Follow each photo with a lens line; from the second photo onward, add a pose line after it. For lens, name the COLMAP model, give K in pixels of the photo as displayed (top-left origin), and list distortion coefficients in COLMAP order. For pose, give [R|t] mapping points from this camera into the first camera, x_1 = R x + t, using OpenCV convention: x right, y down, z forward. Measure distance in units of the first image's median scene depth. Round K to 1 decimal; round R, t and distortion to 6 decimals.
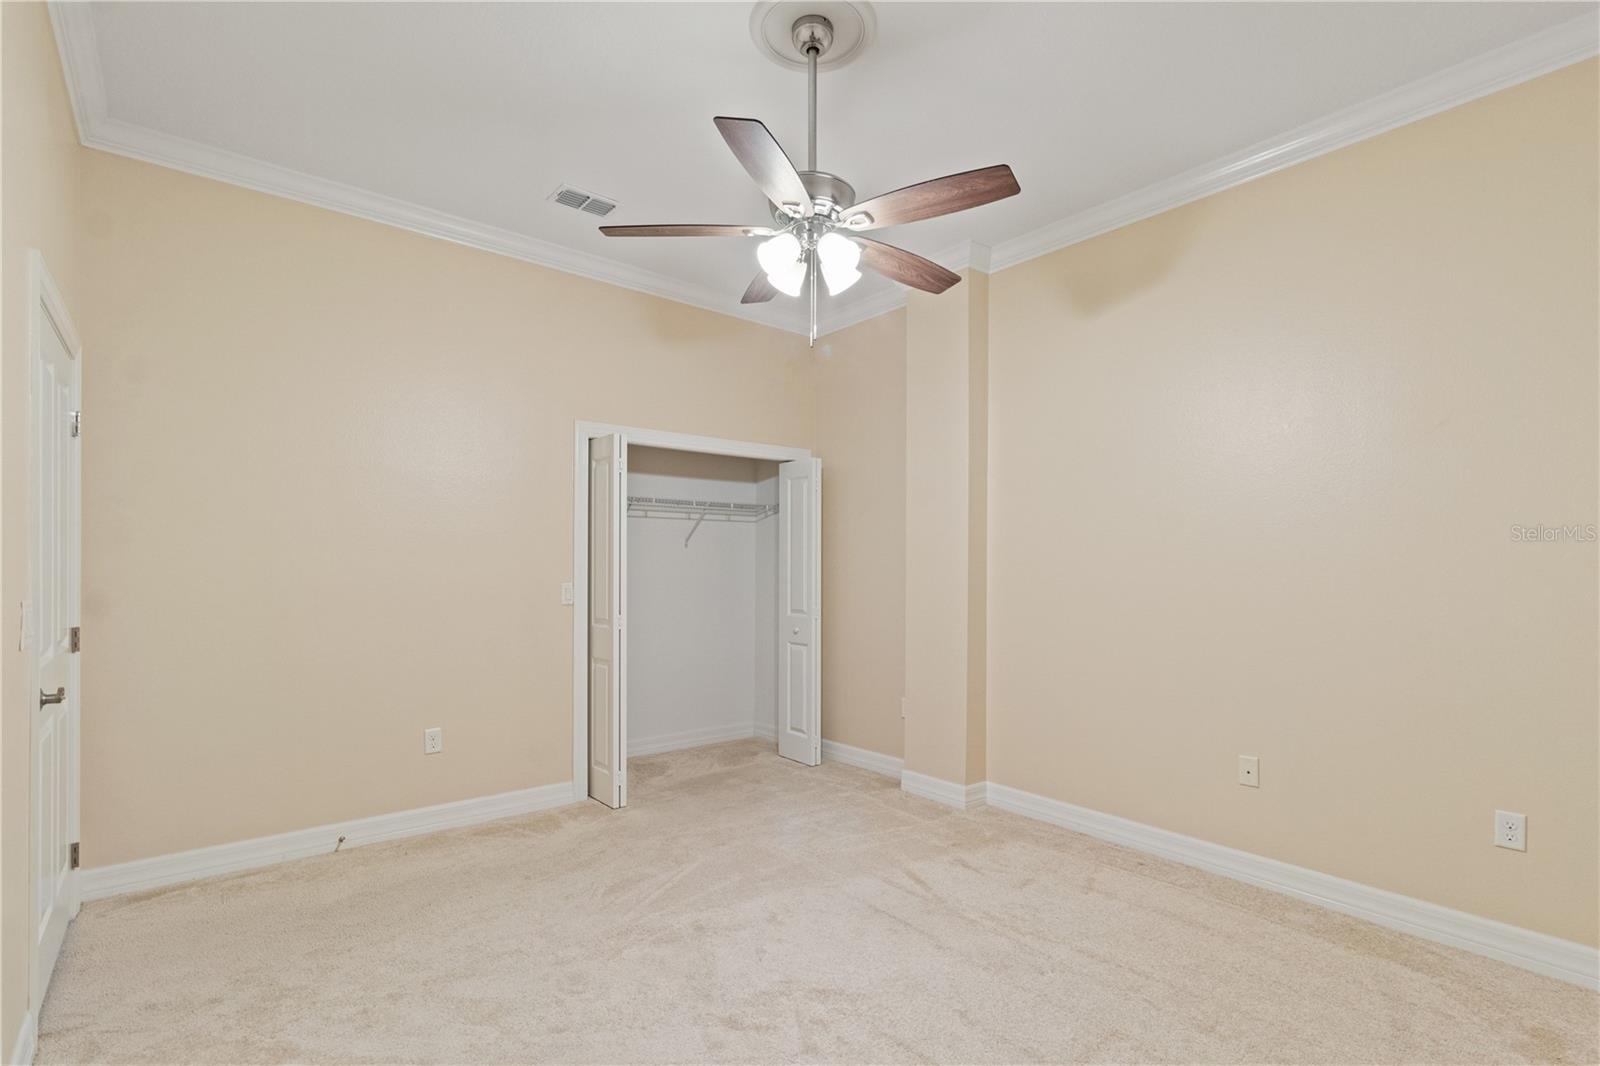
lens RADIAL K [[749.9, 0, 807.2], [0, 749.9, 541.3], [0, 0, 1]] dist [0.000745, -0.000558]
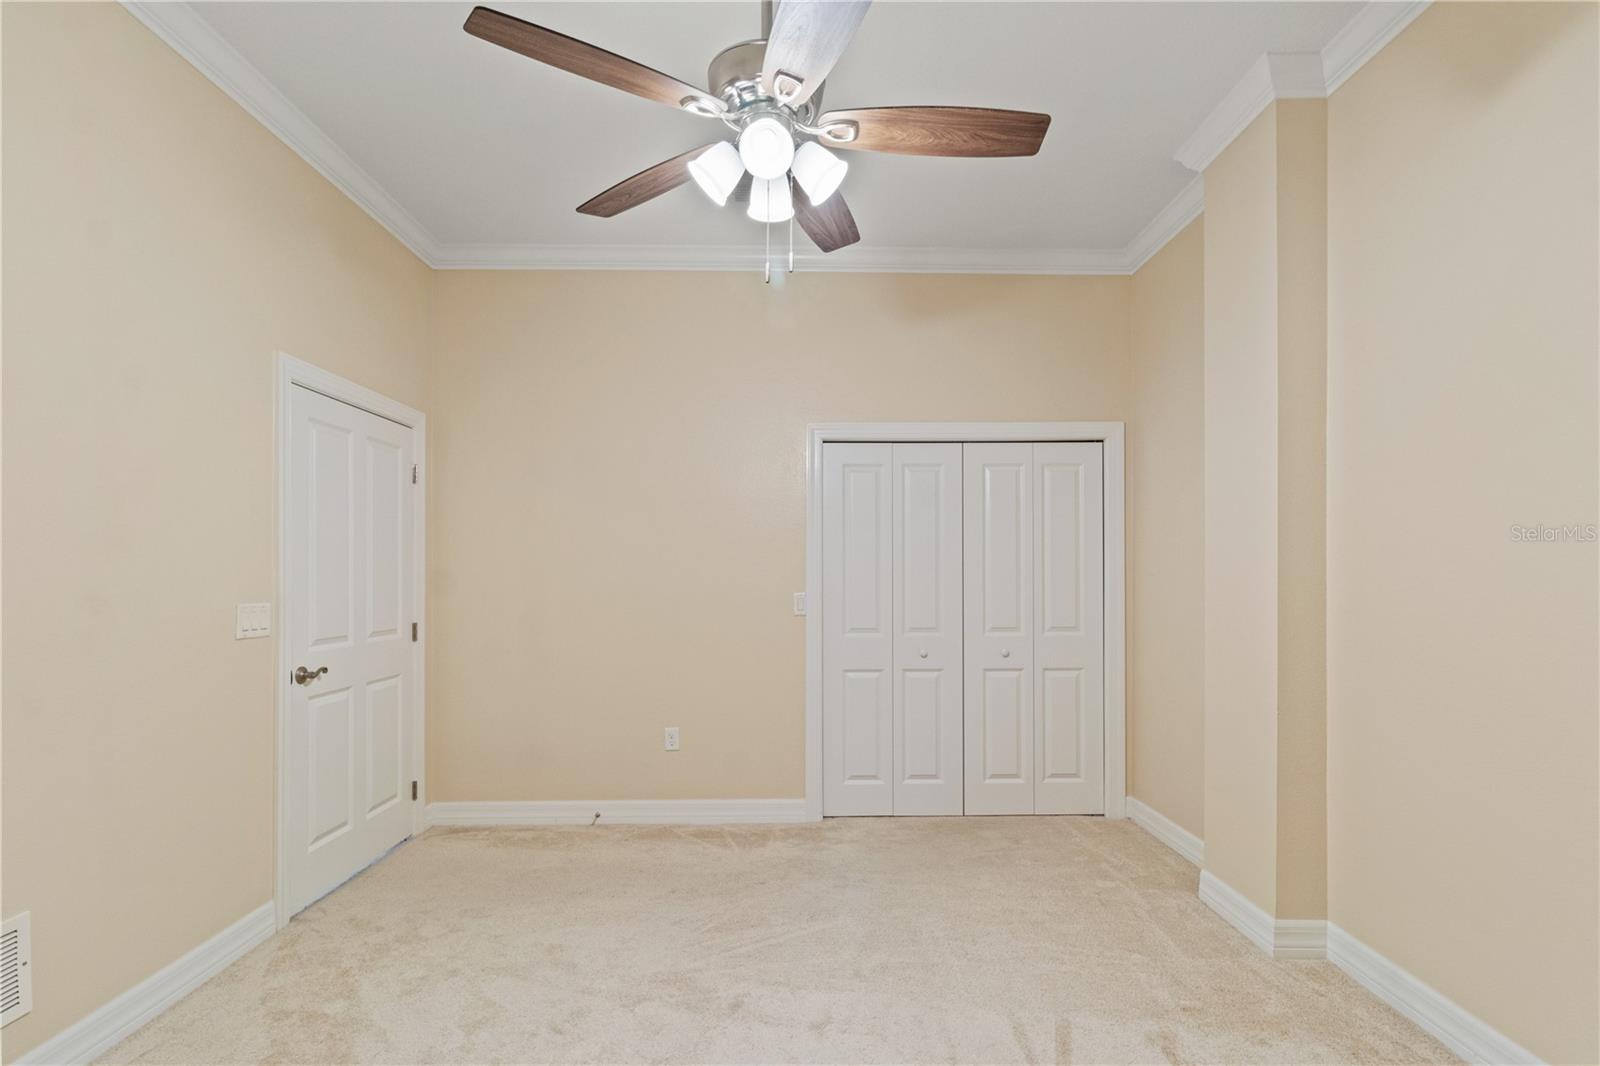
lens RADIAL K [[749.9, 0, 802.2], [0, 749.9, 547.6], [0, 0, 1]] dist [0.000745, -0.000558]
pose [[0.780075, -0.030595, -0.624937, 0.344265], [0.029861, 0.999486, -0.011658, 0.011961], [0.624973, -0.009567, 0.780588, 0.300164]]
